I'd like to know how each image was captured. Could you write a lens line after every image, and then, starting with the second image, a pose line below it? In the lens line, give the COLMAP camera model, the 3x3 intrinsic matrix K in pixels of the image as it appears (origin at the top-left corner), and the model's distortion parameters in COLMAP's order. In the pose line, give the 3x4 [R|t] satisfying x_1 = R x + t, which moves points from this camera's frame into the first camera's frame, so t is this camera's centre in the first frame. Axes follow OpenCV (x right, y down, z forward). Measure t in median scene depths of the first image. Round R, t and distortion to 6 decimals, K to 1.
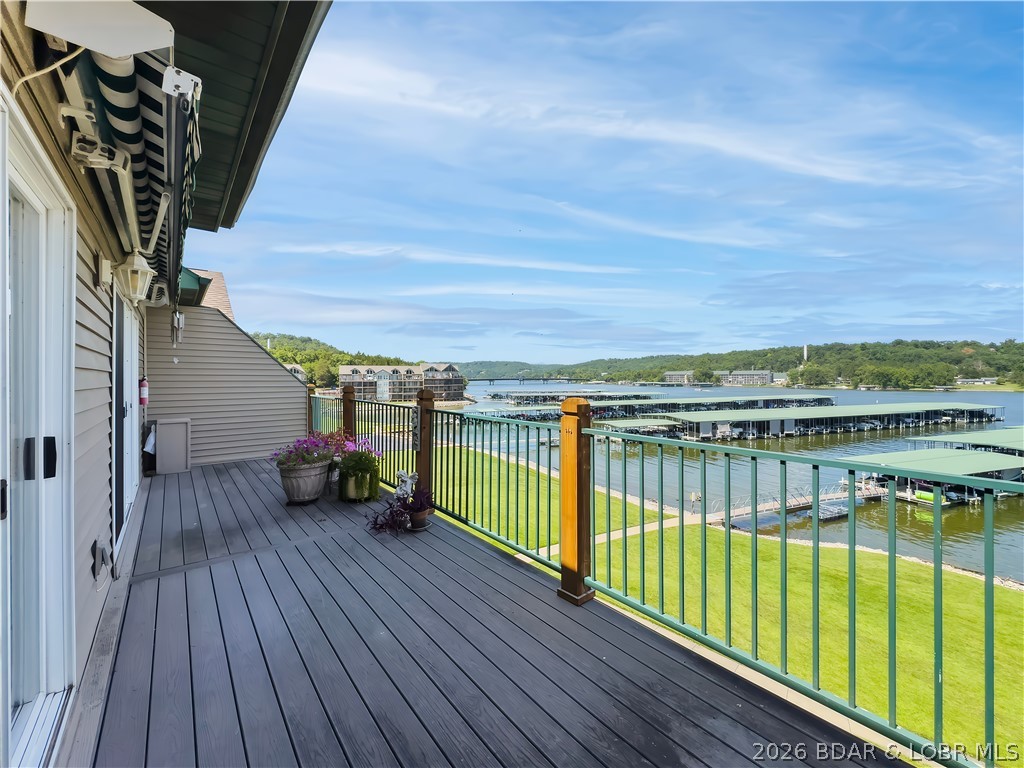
lens RADIAL K [[414.1, 0, 506.7], [0, 414.1, 382.7], [0, 0, 1]] dist [0.000444, -0.000170]
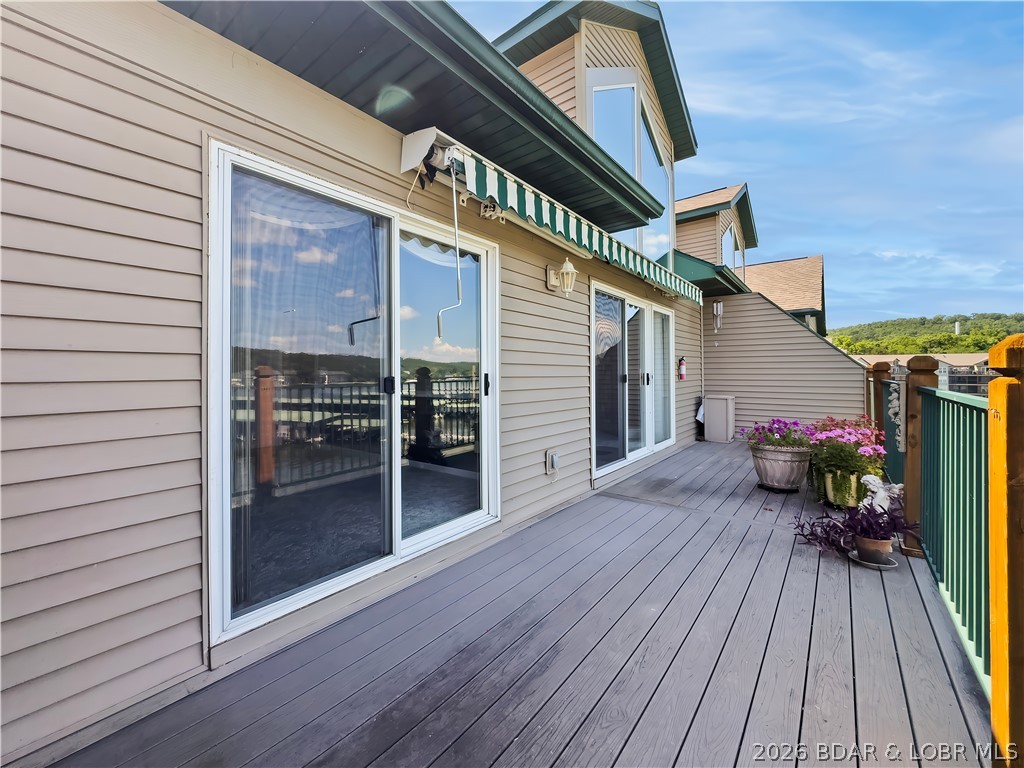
lens RADIAL K [[414.1, 0, 508.5], [0, 414.1, 373.3], [0, 0, 1]] dist [0.000444, -0.000170]
pose [[0.219583, -0.000269, -0.975594, 0.335691], [-0.009523, 0.999952, -0.002419, 0.062433], [0.975547, 0.009822, 0.219570, 0.321041]]
